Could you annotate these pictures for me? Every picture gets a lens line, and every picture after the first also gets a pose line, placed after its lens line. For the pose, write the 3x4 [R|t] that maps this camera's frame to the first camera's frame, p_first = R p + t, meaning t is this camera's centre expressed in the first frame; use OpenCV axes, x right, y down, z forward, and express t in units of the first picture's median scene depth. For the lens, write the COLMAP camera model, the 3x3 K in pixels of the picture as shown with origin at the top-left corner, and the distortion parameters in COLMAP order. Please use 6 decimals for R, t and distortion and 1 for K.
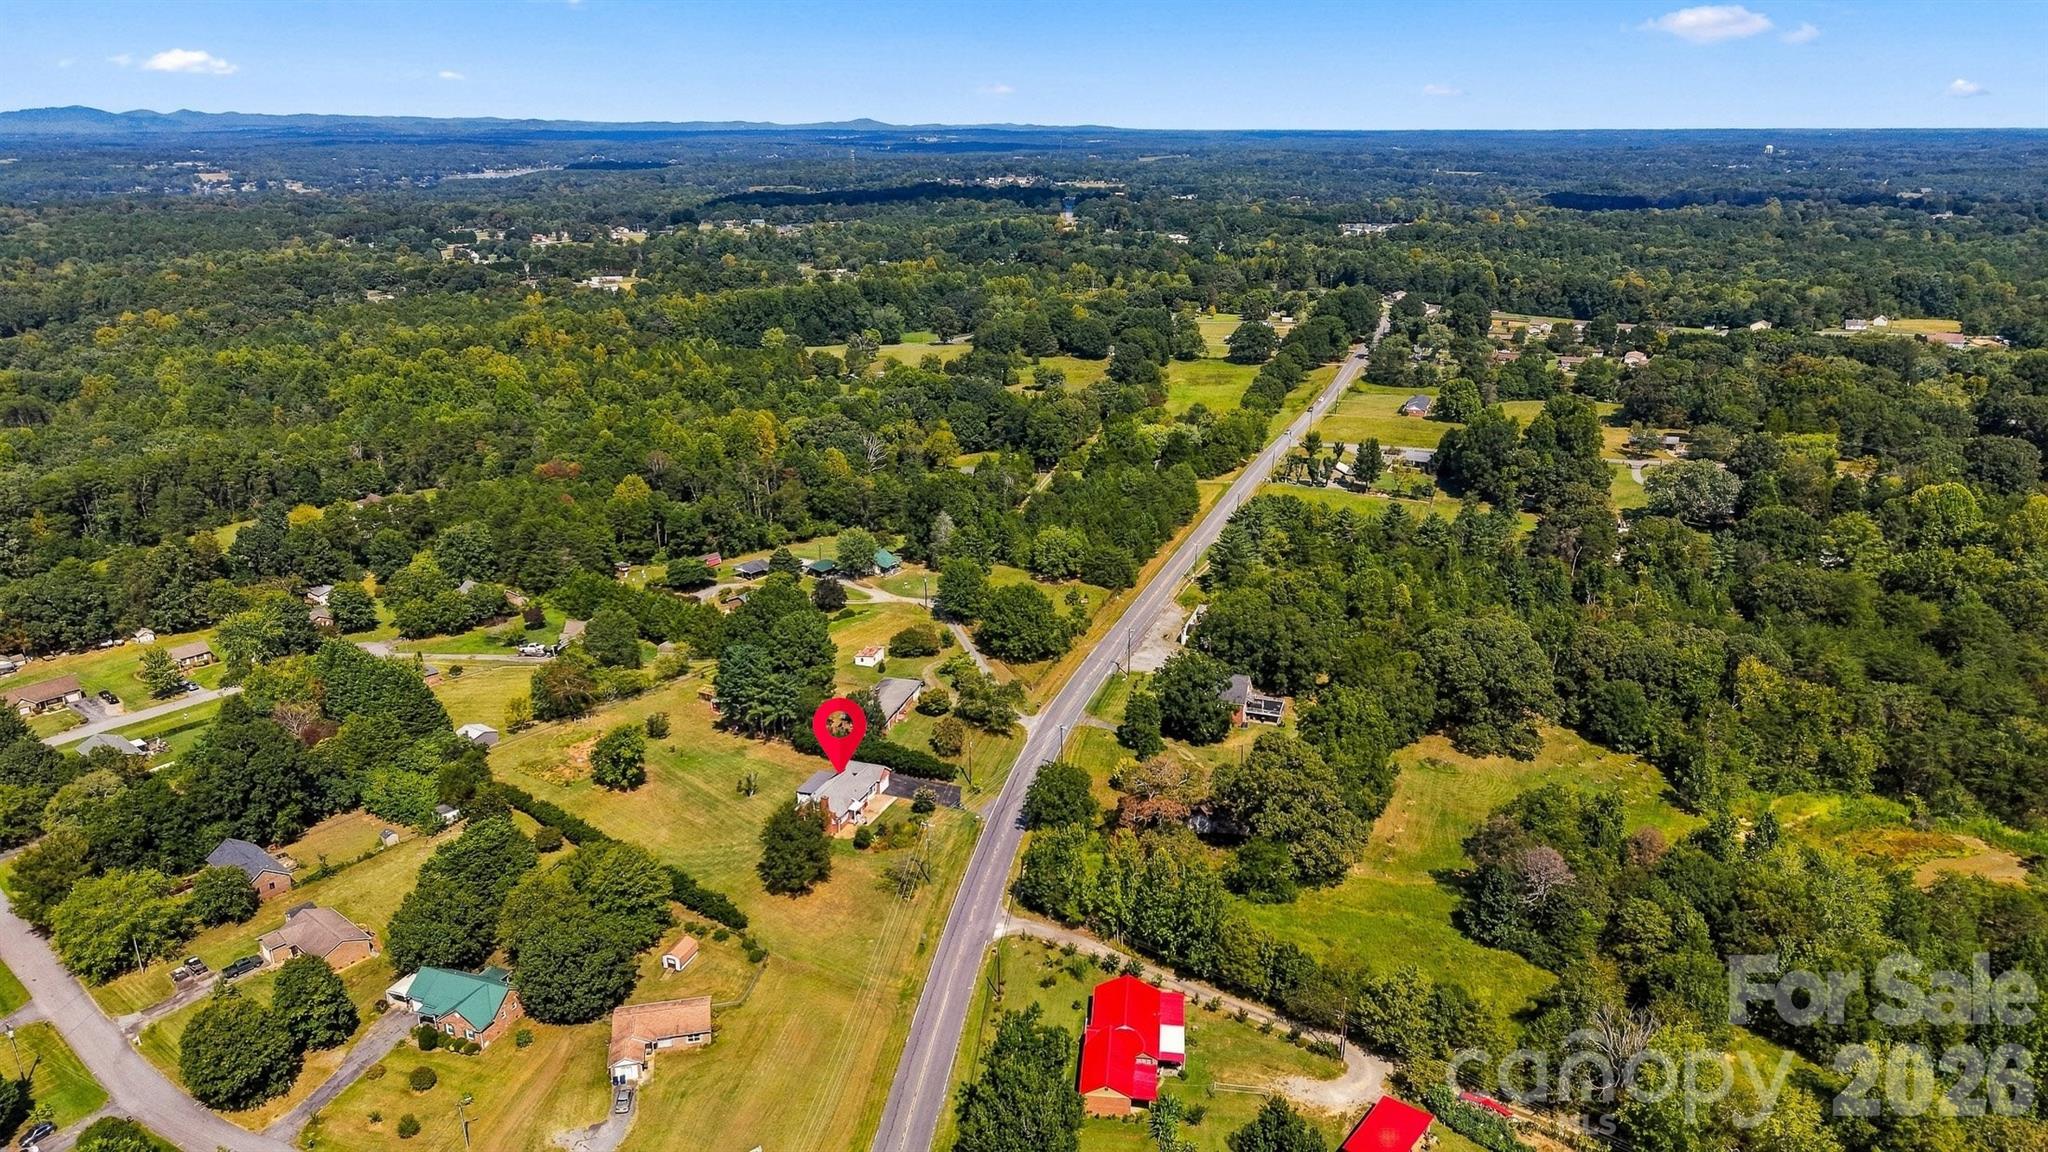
lens RADIAL K [[1367.3, 0, 1014.4], [0, 1367.3, 575.9], [0, 0, 1]] dist [0.034390, -0.031710]
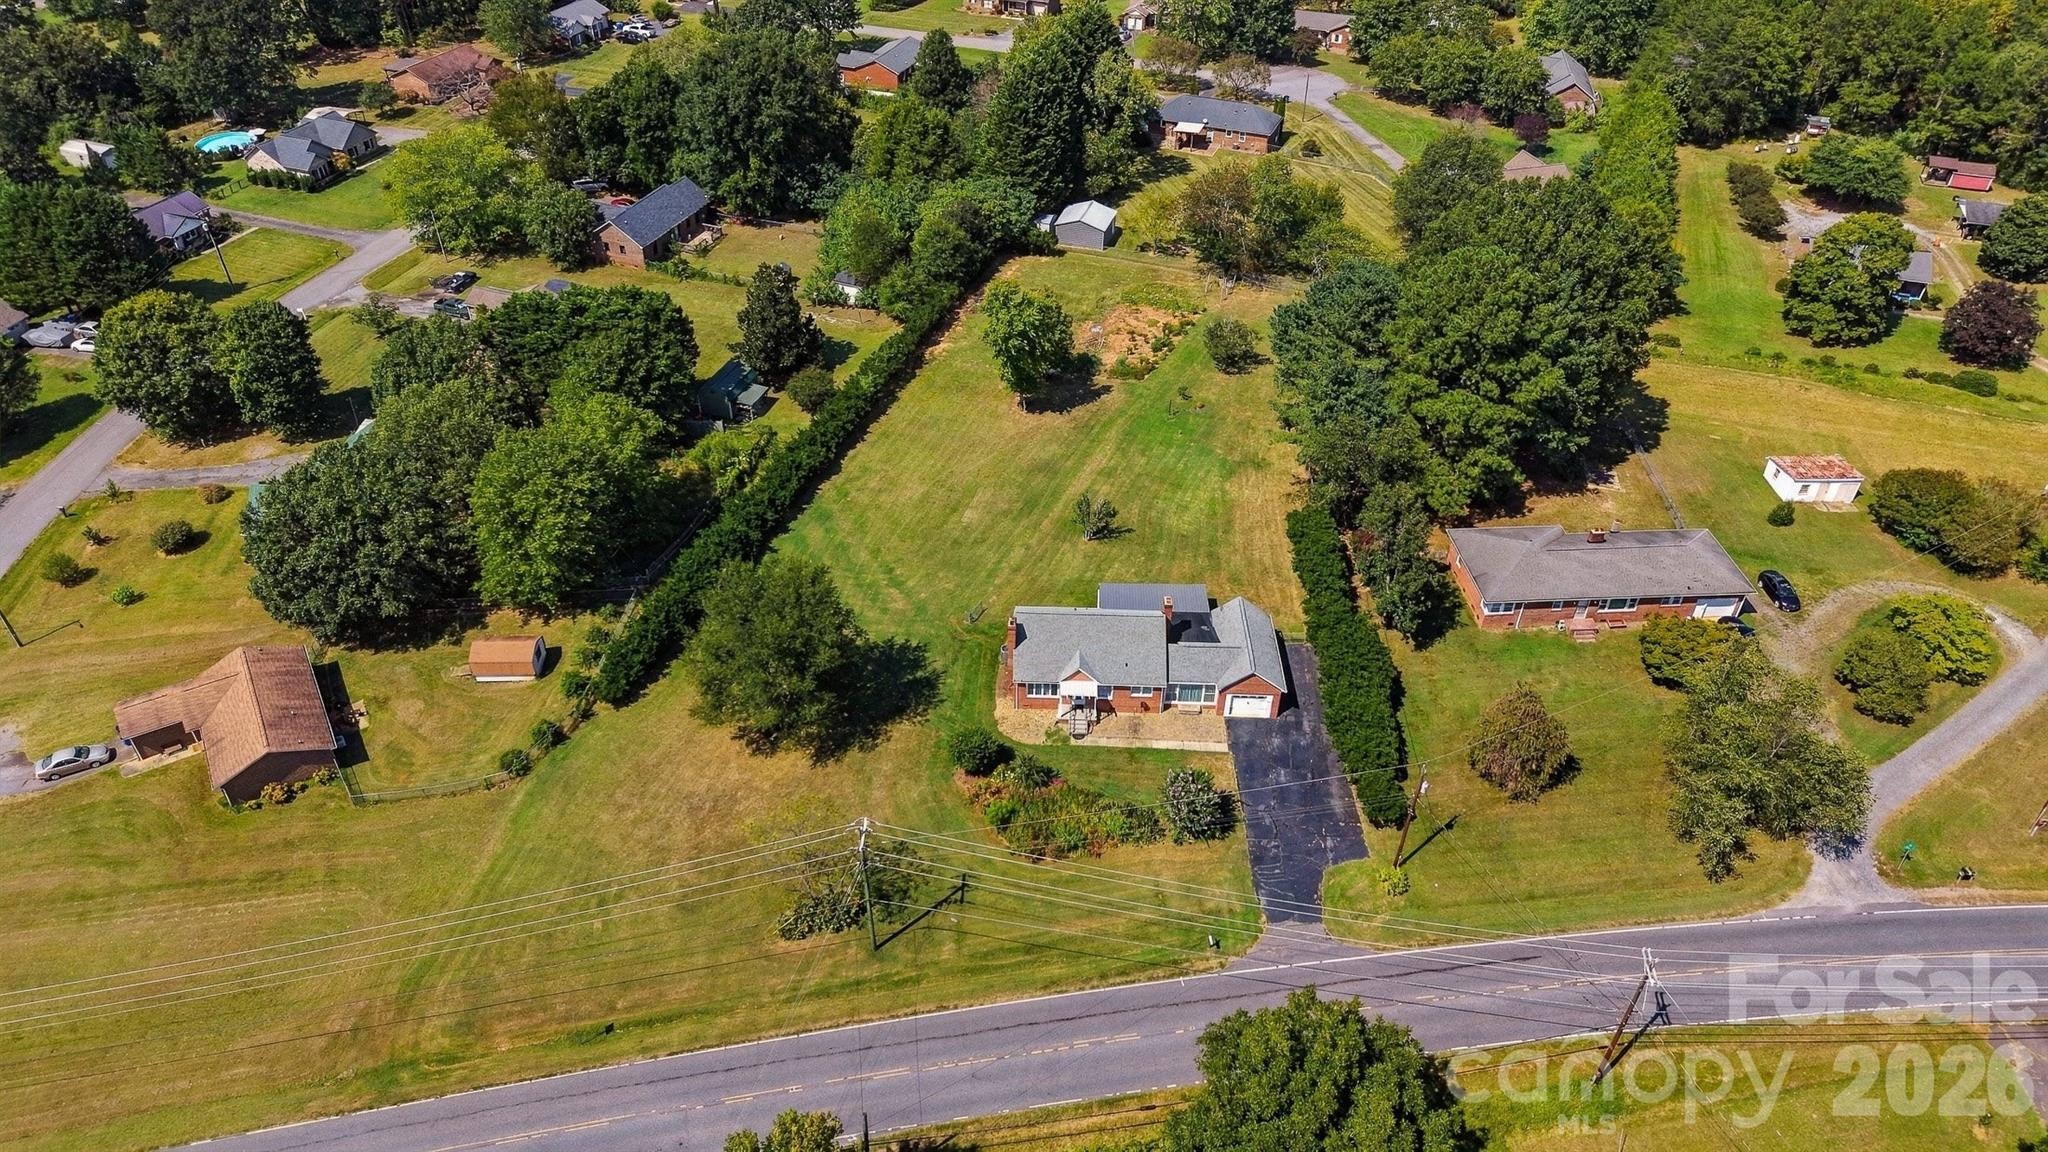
lens RADIAL K [[1367.3, 0, 1014.4], [0, 1367.3, 575.9], [0, 0, 1]] dist [0.034390, -0.031710]
pose [[0.338414, 0.584826, -0.737194, 0.126283], [-0.304949, 0.809298, 0.502038, -0.048178], [0.890215, 0.054910, 0.452220, 0.617753]]
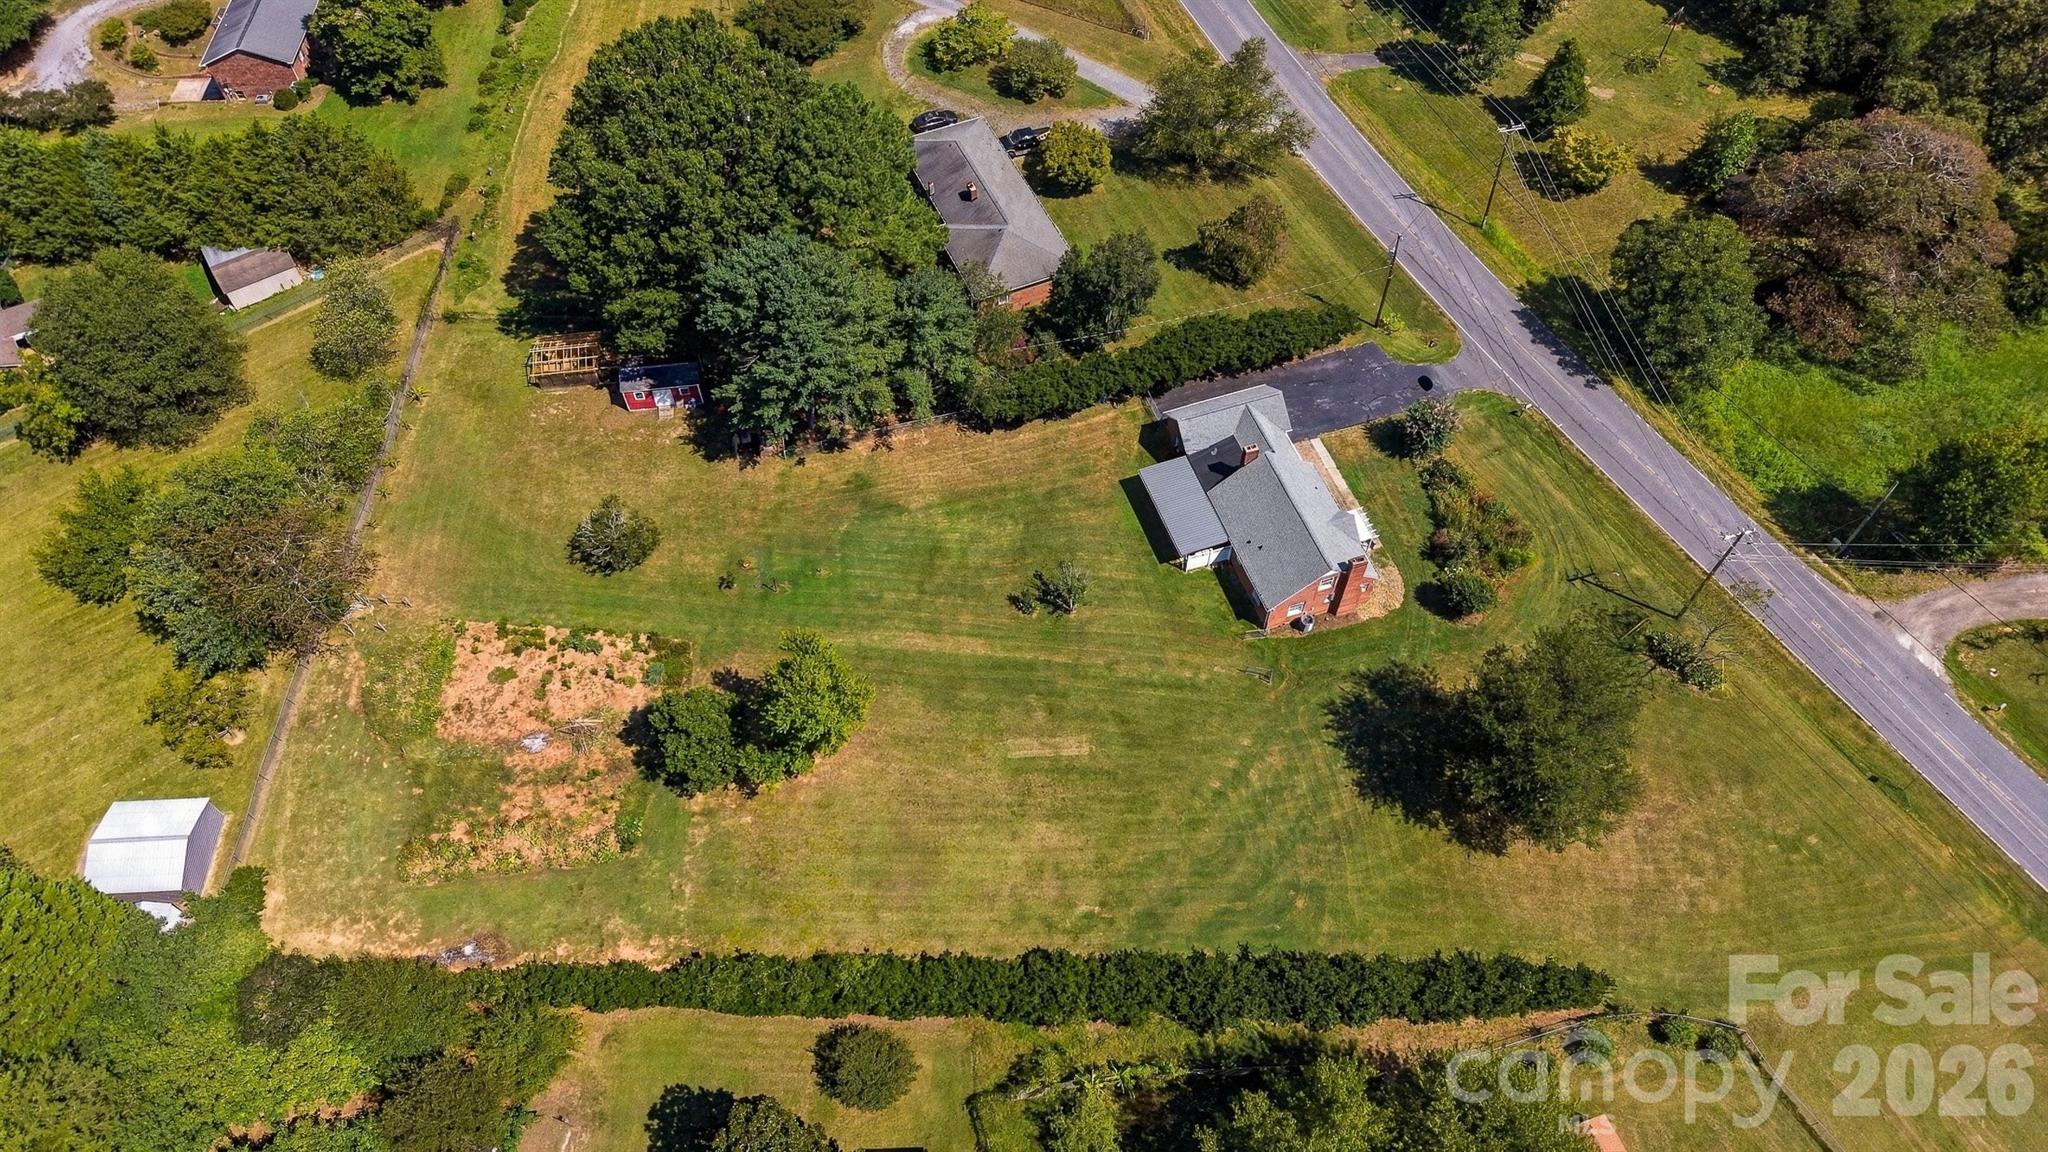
lens RADIAL K [[1367.3, 0, 1014.4], [0, 1367.3, 575.9], [0, 0, 1]] dist [0.034390, -0.031710]
pose [[0.767951, -0.522240, 0.370832, -0.282306], [0.198566, 0.744556, 0.637344, -0.086474], [-0.608952, -0.415815, 0.675482, 0.601216]]
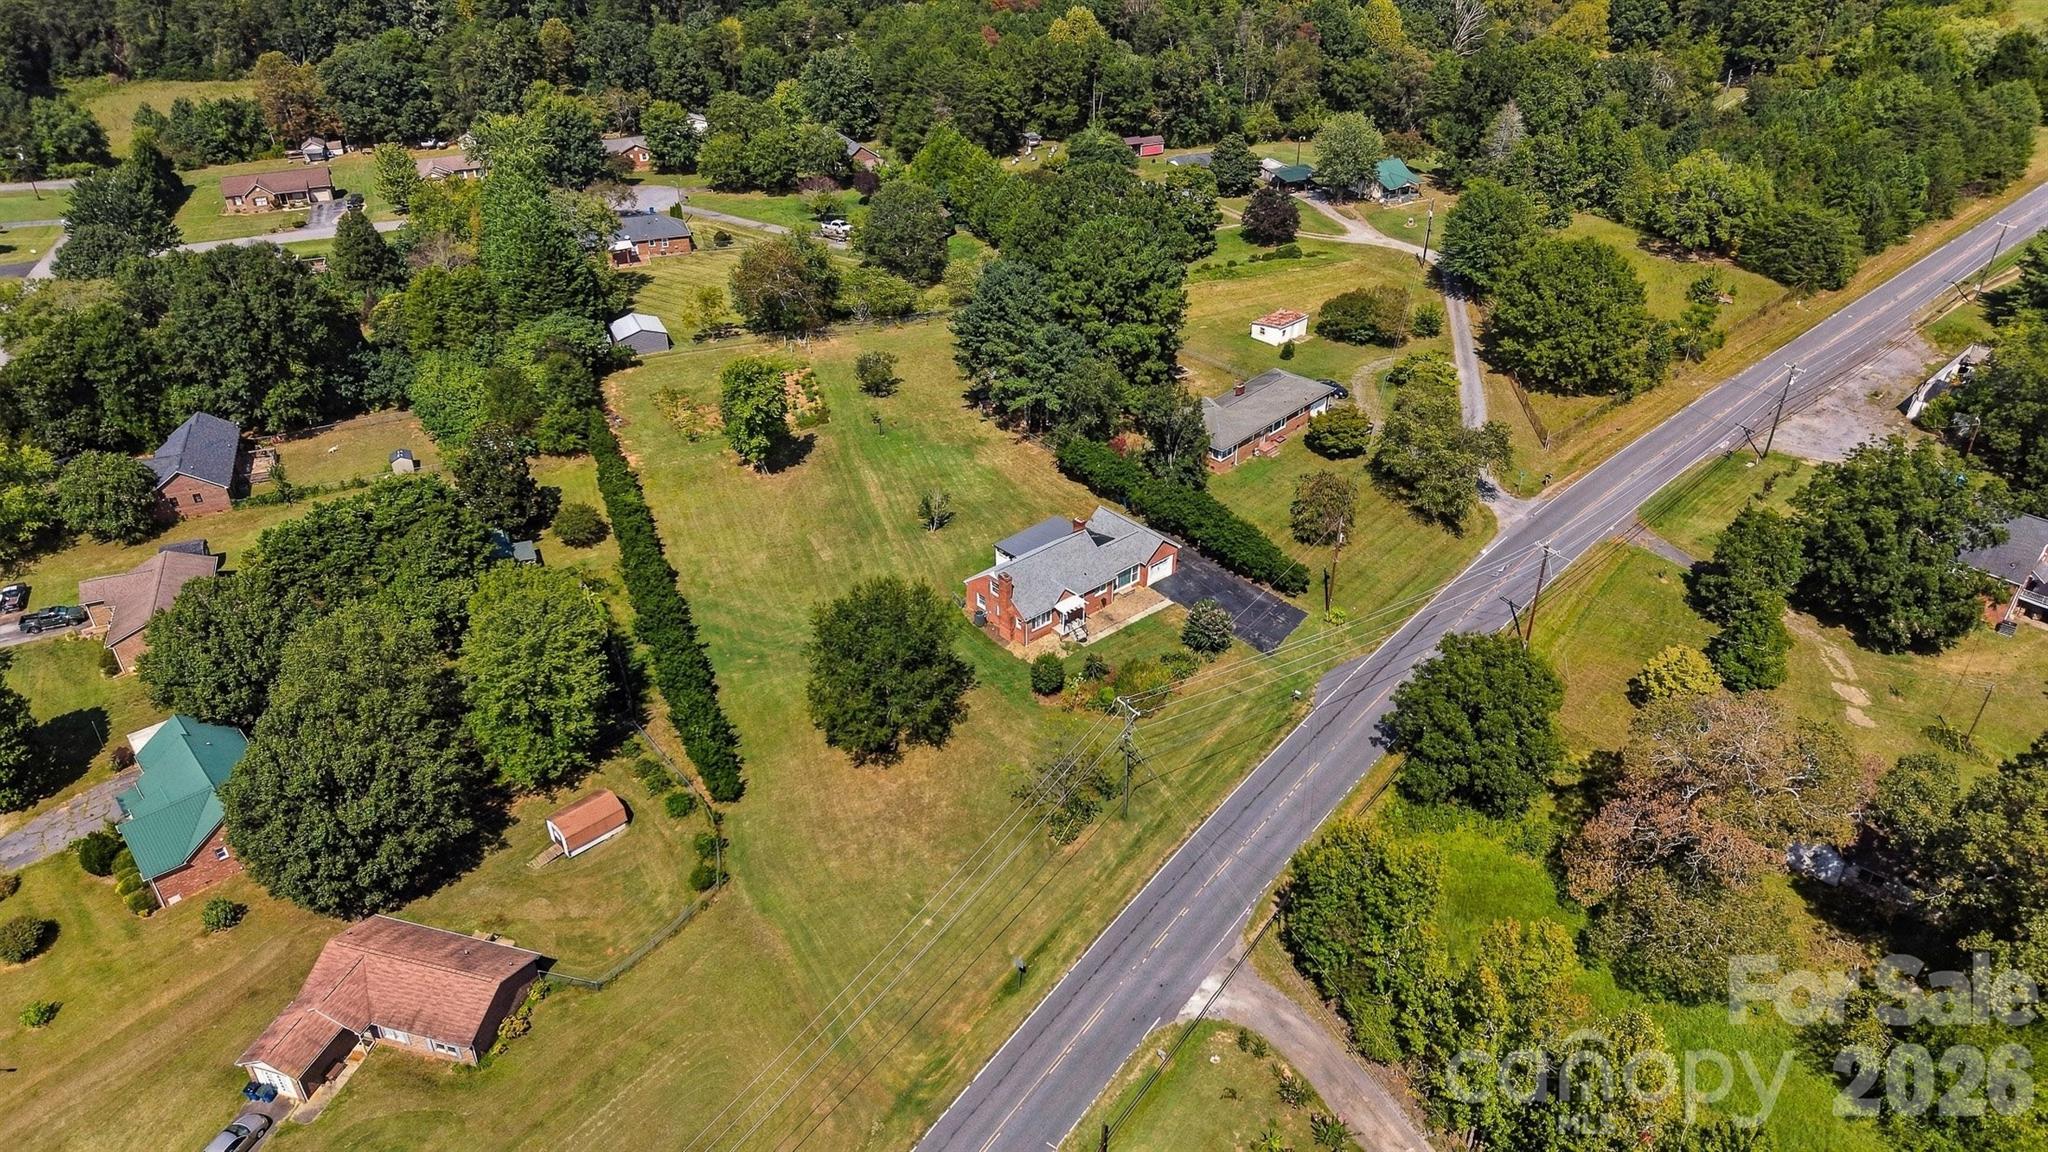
lens RADIAL K [[1367.3, 0, 1014.4], [0, 1367.3, 575.9], [0, 0, 1]] dist [0.034390, -0.031710]
pose [[0.883188, 0.254343, -0.394068, 0.050292], [-0.149363, 0.948974, 0.277741, 0.014343], [0.444601, -0.186438, 0.876111, 0.423644]]
